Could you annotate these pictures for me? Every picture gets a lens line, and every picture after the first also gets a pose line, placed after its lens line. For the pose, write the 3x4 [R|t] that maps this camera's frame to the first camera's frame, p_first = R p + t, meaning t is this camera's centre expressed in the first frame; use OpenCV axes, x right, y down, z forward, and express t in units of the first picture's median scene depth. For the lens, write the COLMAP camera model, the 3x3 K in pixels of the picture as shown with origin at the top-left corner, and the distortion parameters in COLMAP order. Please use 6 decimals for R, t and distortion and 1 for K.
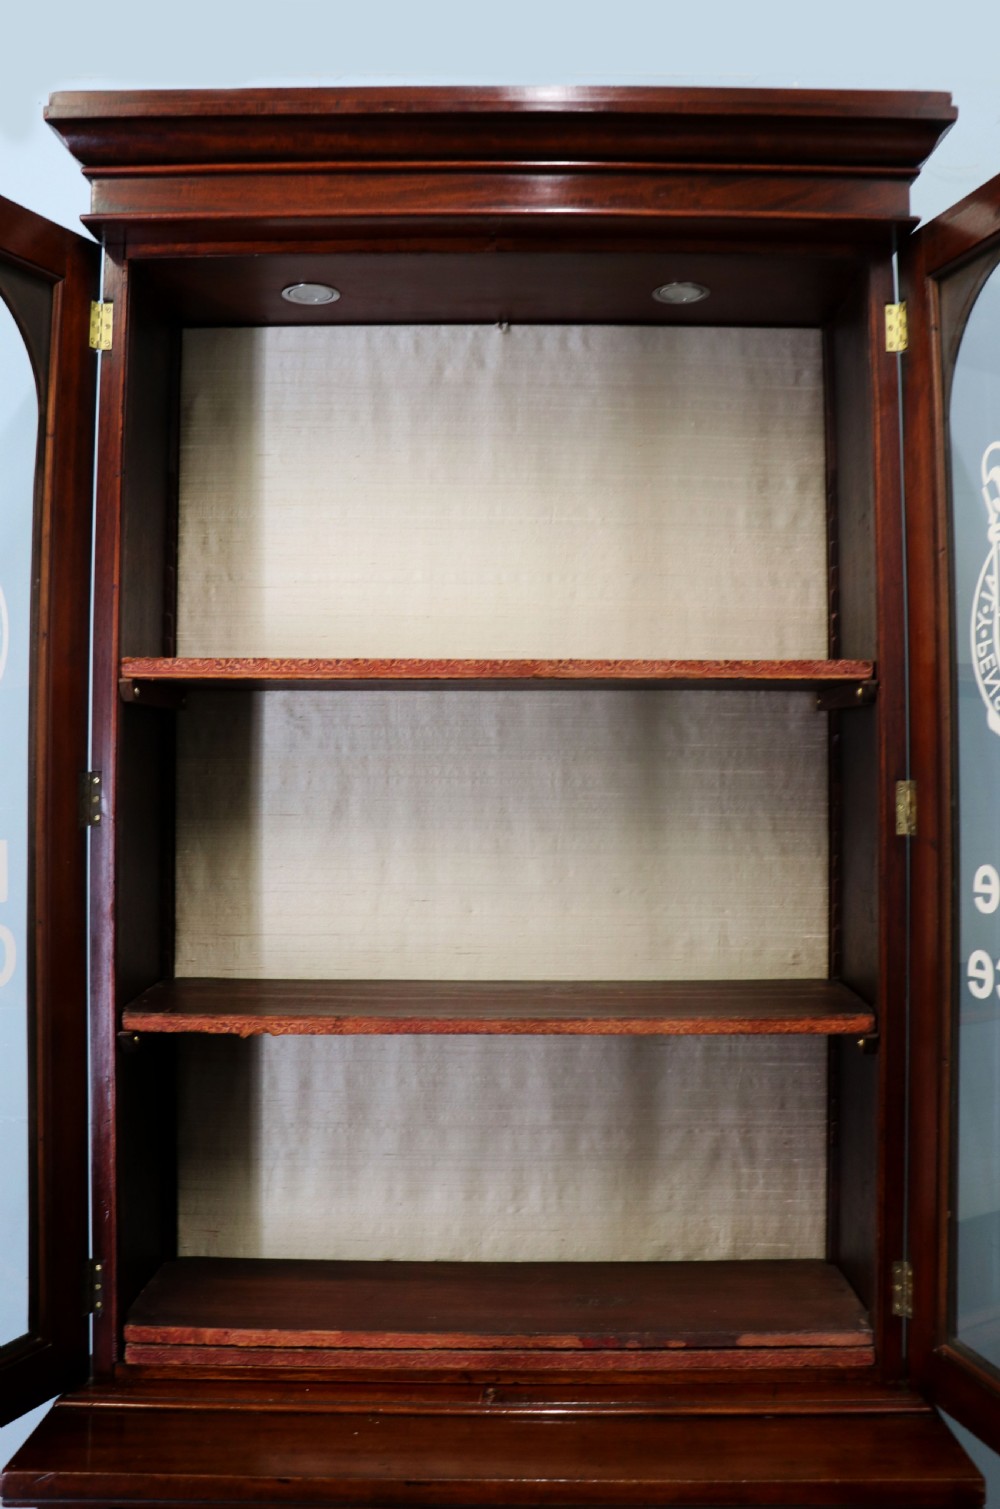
lens RADIAL K [[1337.5, 0, 507.5], [0, 1337.5, 727.9], [0, 0, 1]] dist [-0.135715, 0.075803]
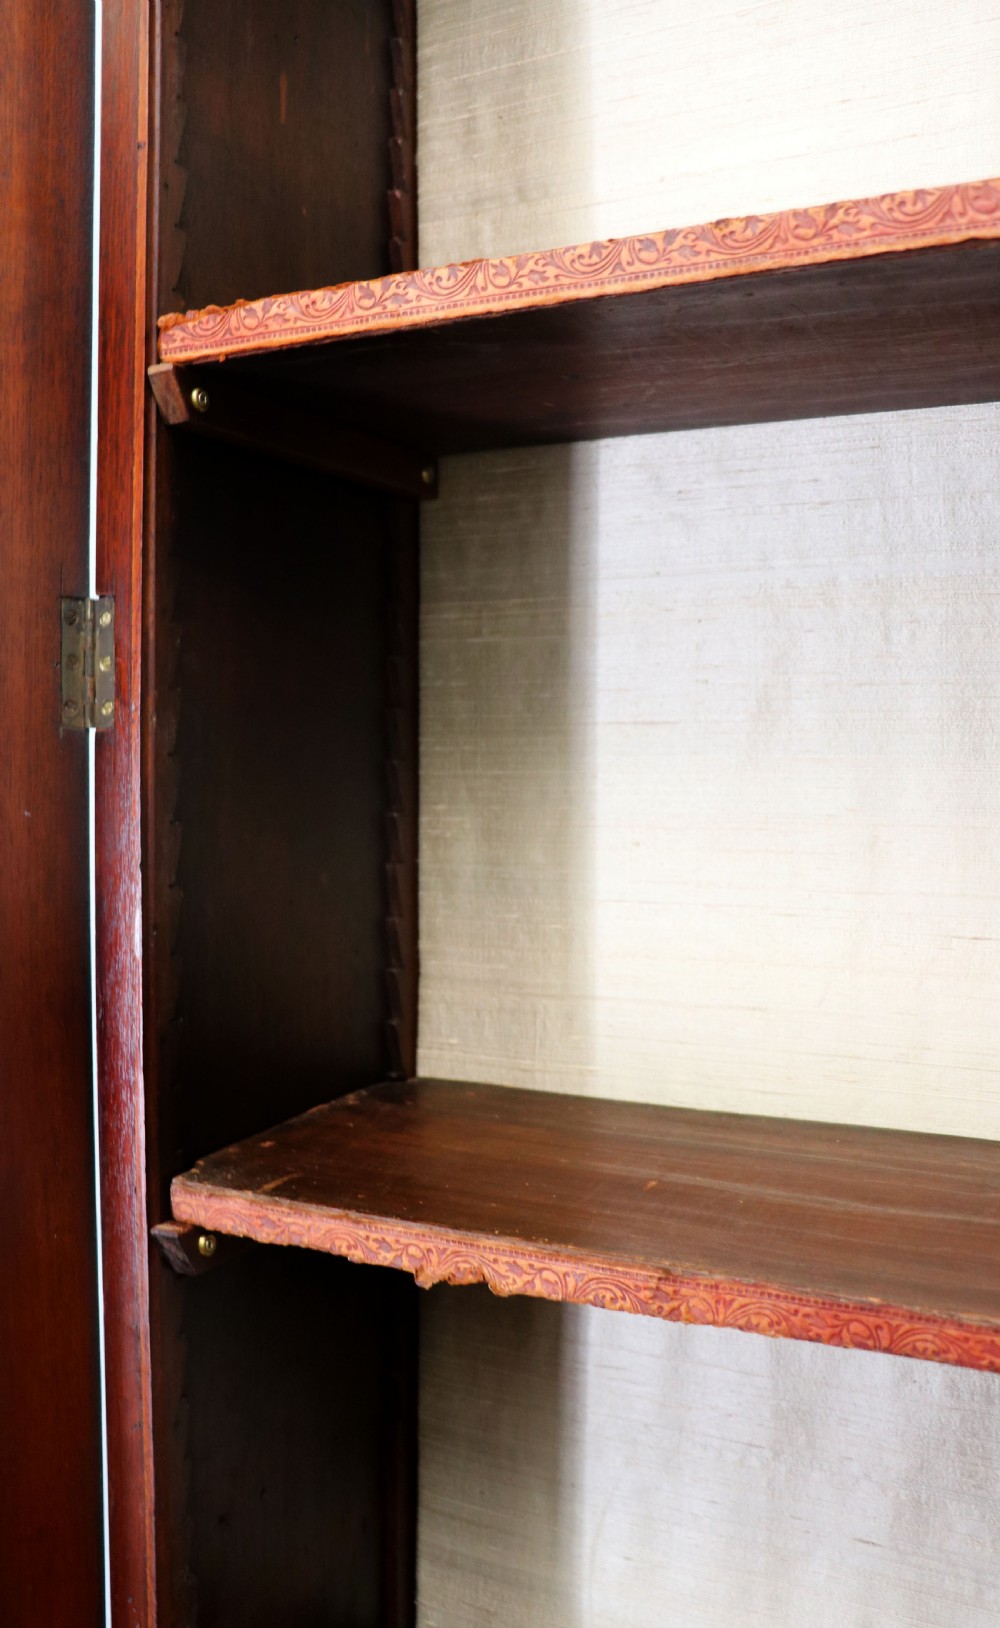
lens RADIAL K [[1416.1, 0, 469.6], [0, 1416.1, 827.1], [0, 0, 1]] dist [-0.172924, 0.140541]
pose [[0.884270, 0.019671, -0.466562, -0.005193], [0.016182, 0.997221, 0.072715, 0.065677], [0.466696, -0.071850, 0.881495, 0.581487]]
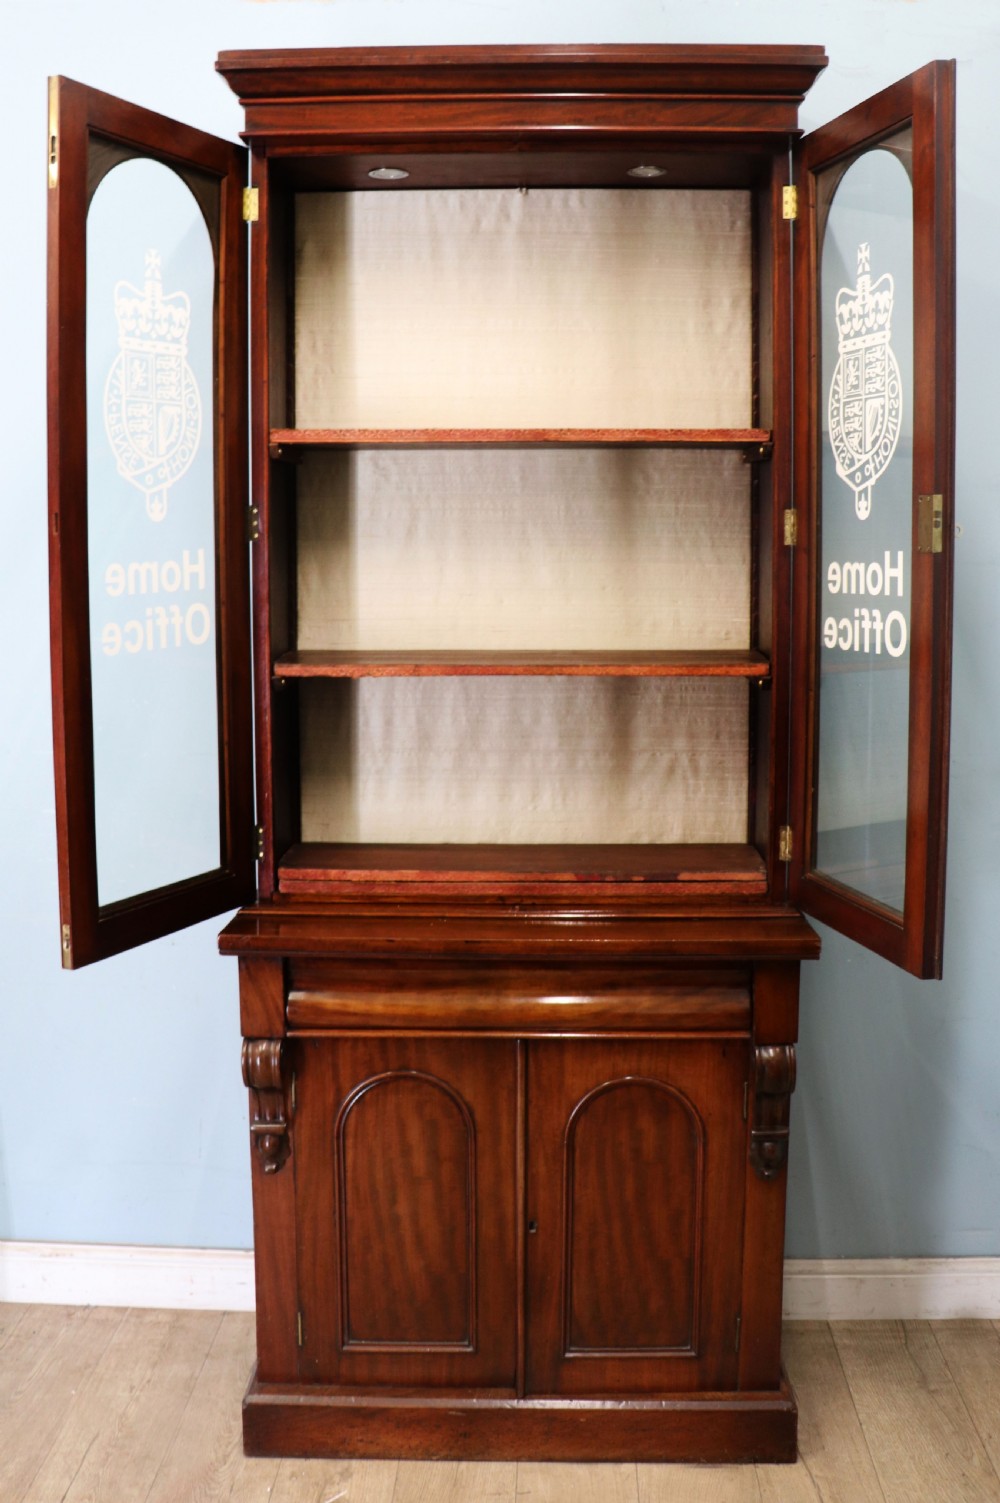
lens RADIAL K [[1472.8, 0, 500.2], [0, 1472.8, 625.0], [0, 0, 1]] dist [-0.122160, 0.000000]
pose [[0.999749, -0.002035, -0.022296, 0.005906], [0.004161, 0.995401, 0.095710, 0.008773], [0.021999, -0.095778, 0.995160, -0.599706]]
